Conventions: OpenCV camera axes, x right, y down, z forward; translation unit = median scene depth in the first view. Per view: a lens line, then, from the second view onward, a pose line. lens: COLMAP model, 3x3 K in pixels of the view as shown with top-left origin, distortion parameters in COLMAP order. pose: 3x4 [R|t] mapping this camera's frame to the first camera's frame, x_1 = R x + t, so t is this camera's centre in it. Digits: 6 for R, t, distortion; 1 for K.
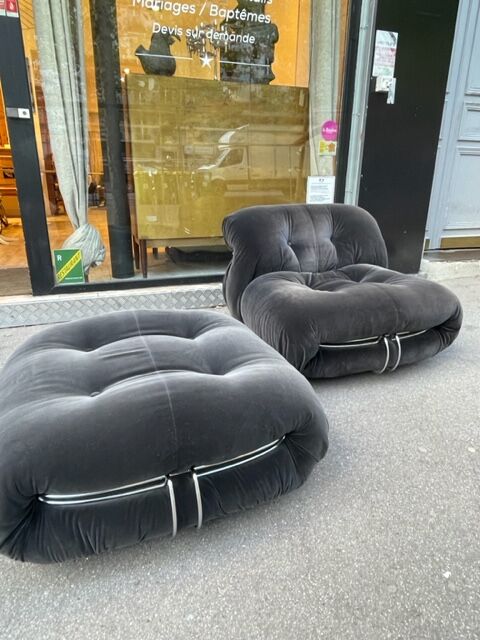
lens RADIAL K [[421.0, 0, 235.4], [0, 421.0, 318.2], [0, 0, 1]] dist [-0.004139, 0.003098]
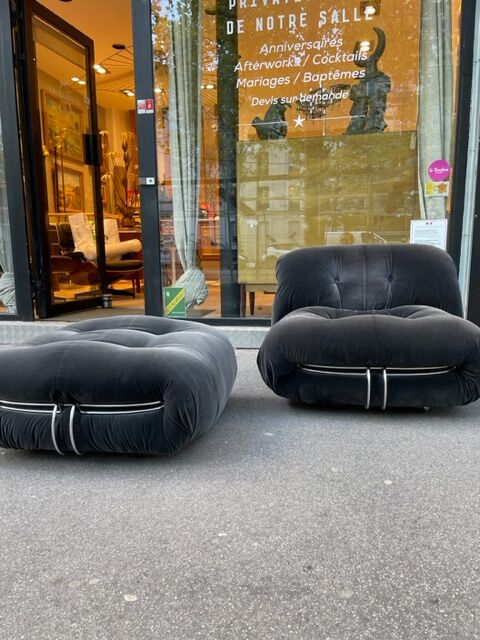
lens RADIAL K [[478.8, 0, 237.6], [0, 478.8, 325.4], [0, 0, 1]] dist [0.099339, -0.127653]
pose [[0.862323, 0.059398, -0.502862, 0.436444], [-0.145455, 0.980298, -0.133638, 0.095369], [0.485017, 0.188383, 0.853973, -0.053716]]
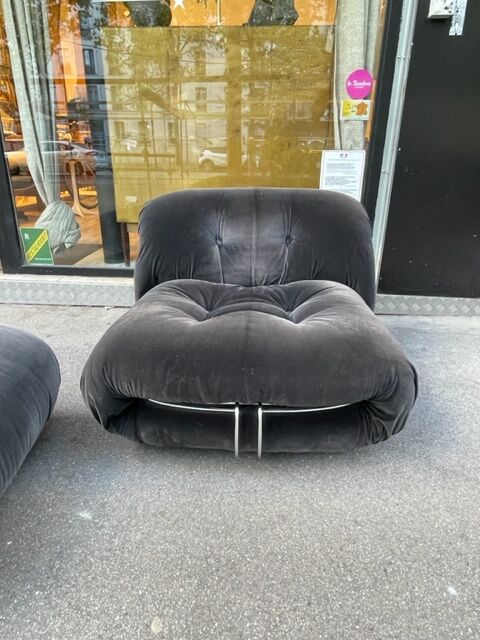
lens RADIAL K [[421.0, 0, 235.4], [0, 421.0, 318.2], [0, 0, 1]] dist [-0.004139, 0.003098]
pose [[0.917402, 0.147871, -0.369469, 0.385831], [-0.131093, 0.988877, 0.070264, -0.087839], [0.375749, -0.016026, 0.926583, 0.287011]]
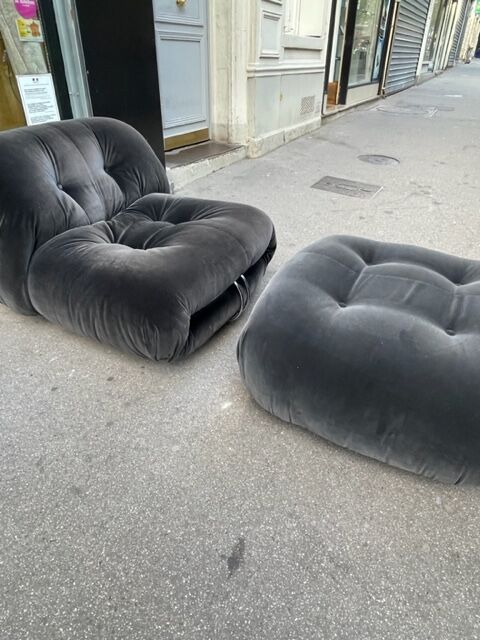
lens RADIAL K [[421.0, 0, 235.4], [0, 421.0, 318.2], [0, 0, 1]] dist [-0.004139, 0.003098]
pose [[0.724400, -0.366788, 0.583705, -0.133225], [0.219896, 0.925420, 0.308616, -0.109386], [-0.653369, -0.095207, 0.751029, 0.219376]]
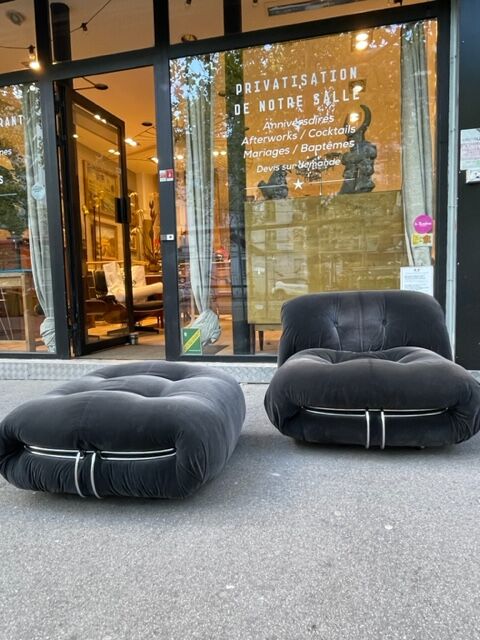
lens RADIAL K [[421.0, 0, 235.4], [0, 421.0, 318.2], [0, 0, 1]] dist [-0.004139, 0.003098]
pose [[0.843336, 0.008834, -0.537314, 0.430119], [-0.137624, 0.970070, -0.200058, 0.052934], [0.519465, 0.242664, 0.819311, -0.032694]]
